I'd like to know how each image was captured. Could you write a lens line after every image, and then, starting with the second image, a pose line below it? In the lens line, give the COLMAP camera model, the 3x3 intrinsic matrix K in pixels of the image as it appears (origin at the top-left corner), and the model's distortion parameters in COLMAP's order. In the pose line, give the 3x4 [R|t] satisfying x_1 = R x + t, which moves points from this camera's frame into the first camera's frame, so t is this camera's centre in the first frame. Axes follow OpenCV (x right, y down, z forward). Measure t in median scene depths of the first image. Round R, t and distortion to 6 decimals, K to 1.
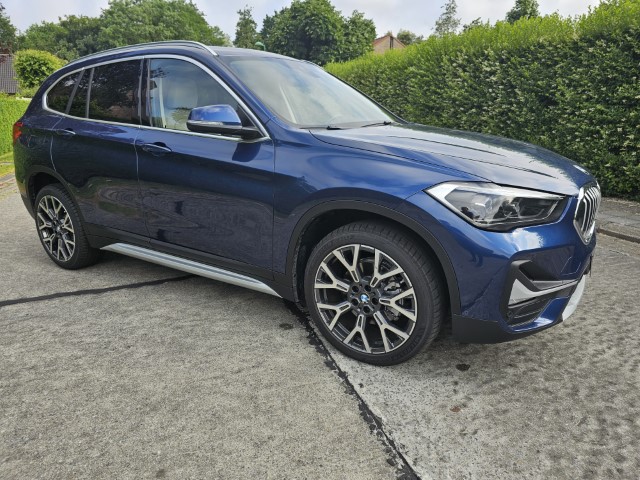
lens RADIAL K [[425.5, 0, 320.0], [0, 425.5, 240.0], [0, 0, 1]] dist [0.040647, -0.031369]
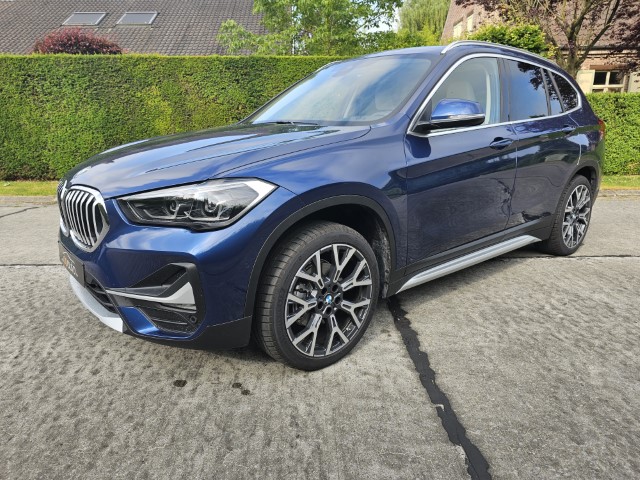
lens RADIAL K [[424.6, 0, 312.3], [0, 424.6, 238.8], [0, 0, 1]] dist [0.041632, -0.031323]
pose [[-0.293127, 0.261928, -0.919495, 1.211725], [-0.246540, 0.908506, 0.337393, -0.419490], [0.923739, 0.325591, -0.201732, 1.520511]]
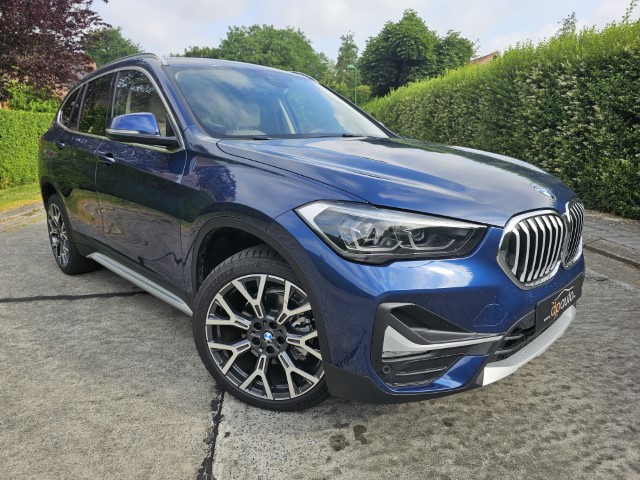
lens RADIAL K [[426.4, 0, 321.3], [0, 426.4, 247.6], [0, 0, 1]] dist [0.033675, -0.020912]
pose [[0.975923, 0.063019, -0.208812, 0.342690], [-0.069581, 0.997282, -0.024220, -0.020694], [0.206718, 0.038166, 0.977656, 0.142433]]
